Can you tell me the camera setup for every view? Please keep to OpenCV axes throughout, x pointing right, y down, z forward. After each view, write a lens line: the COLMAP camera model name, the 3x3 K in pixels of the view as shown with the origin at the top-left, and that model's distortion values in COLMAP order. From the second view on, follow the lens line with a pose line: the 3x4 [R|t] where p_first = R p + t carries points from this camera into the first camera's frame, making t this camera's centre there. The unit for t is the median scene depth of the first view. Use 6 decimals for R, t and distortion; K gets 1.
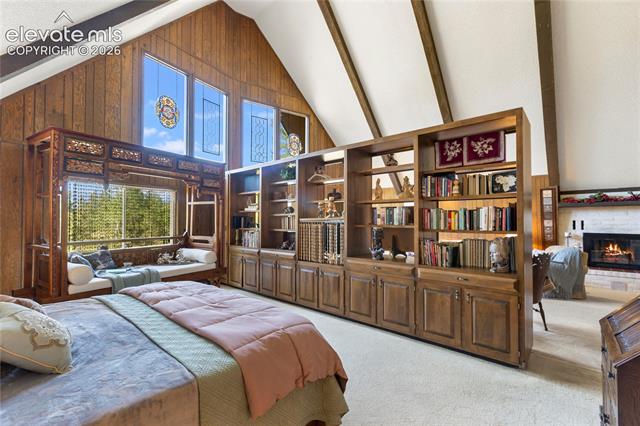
lens RADIAL K [[284.5, 0, 320.0], [0, 284.5, 213.0], [0, 0, 1]] dist [0.001395, 0.000060]
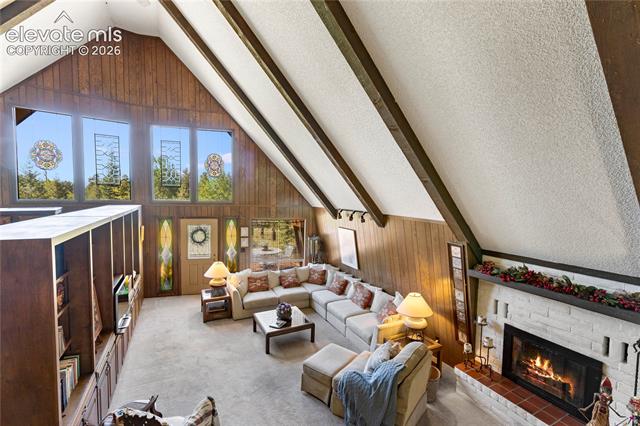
lens RADIAL K [[284.5, 0, 320.0], [0, 284.5, 213.0], [0, 0, 1]] dist [0.001395, 0.000060]
pose [[0.932296, 0.040721, -0.359395, 0.752610], [-0.010817, 0.996337, 0.084829, -0.209120], [0.361533, -0.075198, 0.929322, 0.305808]]
